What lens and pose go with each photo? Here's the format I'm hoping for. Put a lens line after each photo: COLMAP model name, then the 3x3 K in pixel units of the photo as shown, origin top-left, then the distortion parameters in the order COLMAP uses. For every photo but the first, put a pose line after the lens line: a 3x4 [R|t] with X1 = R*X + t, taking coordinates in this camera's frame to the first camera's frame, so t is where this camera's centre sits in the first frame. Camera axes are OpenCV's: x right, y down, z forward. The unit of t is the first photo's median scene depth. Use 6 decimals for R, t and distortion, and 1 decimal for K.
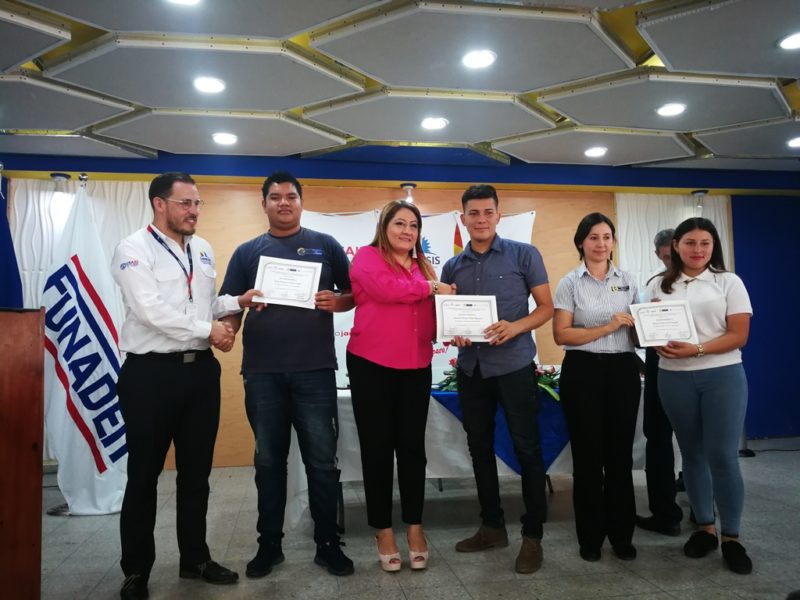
lens RADIAL K [[692.6, 0, 400.0], [0, 692.6, 300.0], [0, 0, 1]] dist [-0.003143, -0.008748]
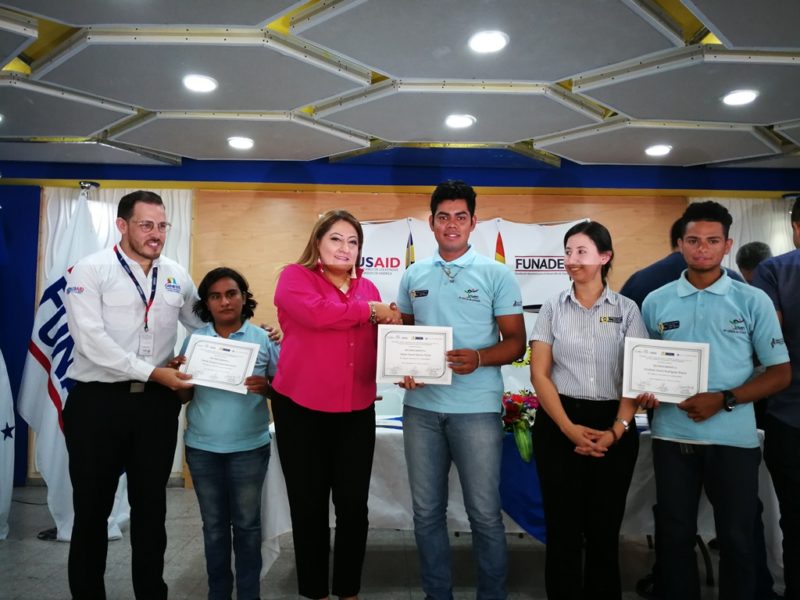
lens RADIAL K [[692.6, 0, 400.0], [0, 692.6, 300.0], [0, 0, 1]] dist [-0.003143, -0.008748]
pose [[0.989340, 0.013647, -0.144985, 0.115291], [-0.015027, 0.999852, -0.008426, -0.017573], [0.144849, 0.010515, 0.989398, 0.120160]]
